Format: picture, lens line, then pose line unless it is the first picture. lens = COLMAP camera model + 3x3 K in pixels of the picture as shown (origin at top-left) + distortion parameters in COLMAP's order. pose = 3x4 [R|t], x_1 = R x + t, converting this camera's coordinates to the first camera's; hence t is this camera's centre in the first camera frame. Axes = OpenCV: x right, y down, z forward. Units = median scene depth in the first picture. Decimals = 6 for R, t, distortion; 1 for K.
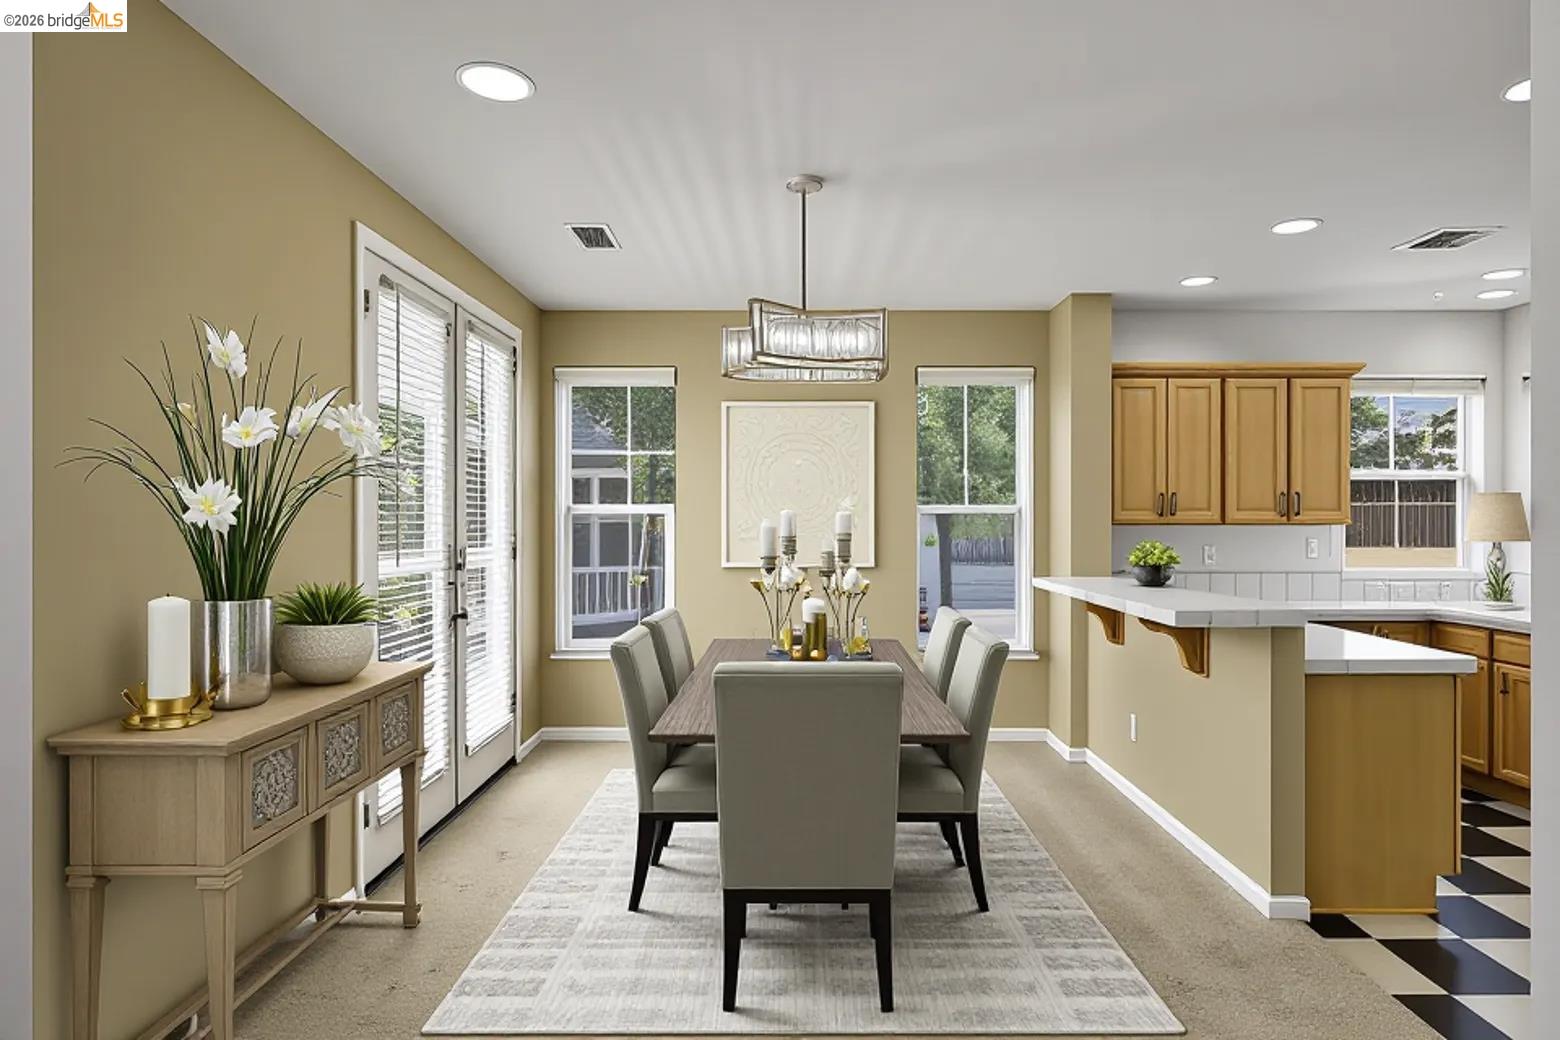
lens RADIAL K [[751.9, 0, 783.4], [0, 751.9, 516.1], [0, 0, 1]] dist [-0.000448, -0.000300]
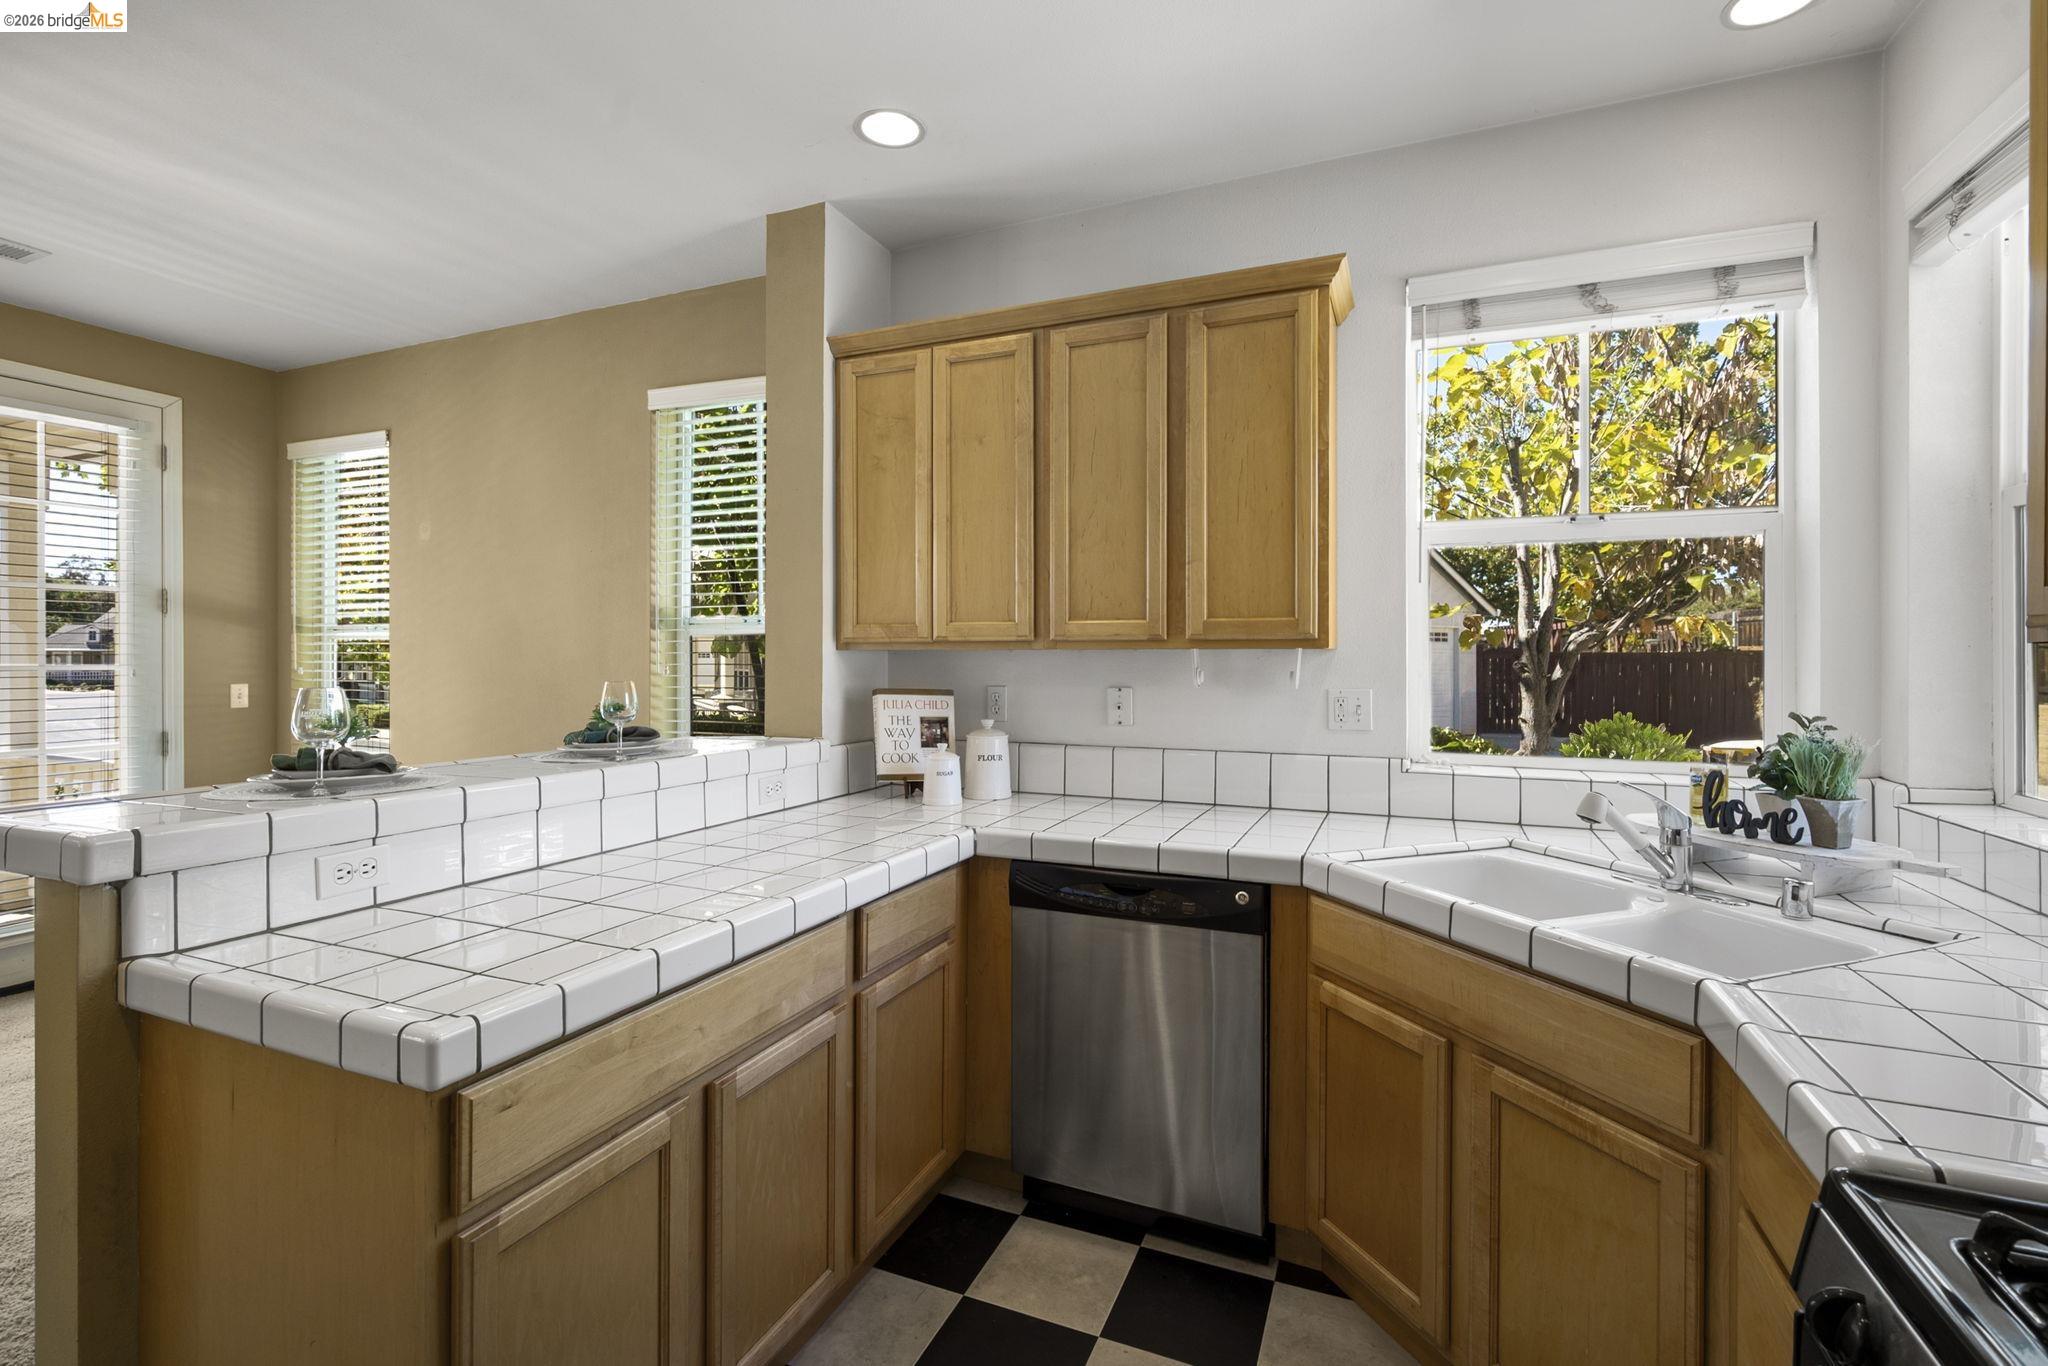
lens RADIAL K [[910.1, 0, 1025.4], [0, 910.1, 665.2], [0, 0, 1]] dist [-0.000266, 0.000014]
pose [[0.927400, 0.000572, -0.374072, 0.791640], [0.000414, 0.999997, 0.002554, 0.022994], [0.374072, -0.002523, 0.927396, 0.466980]]
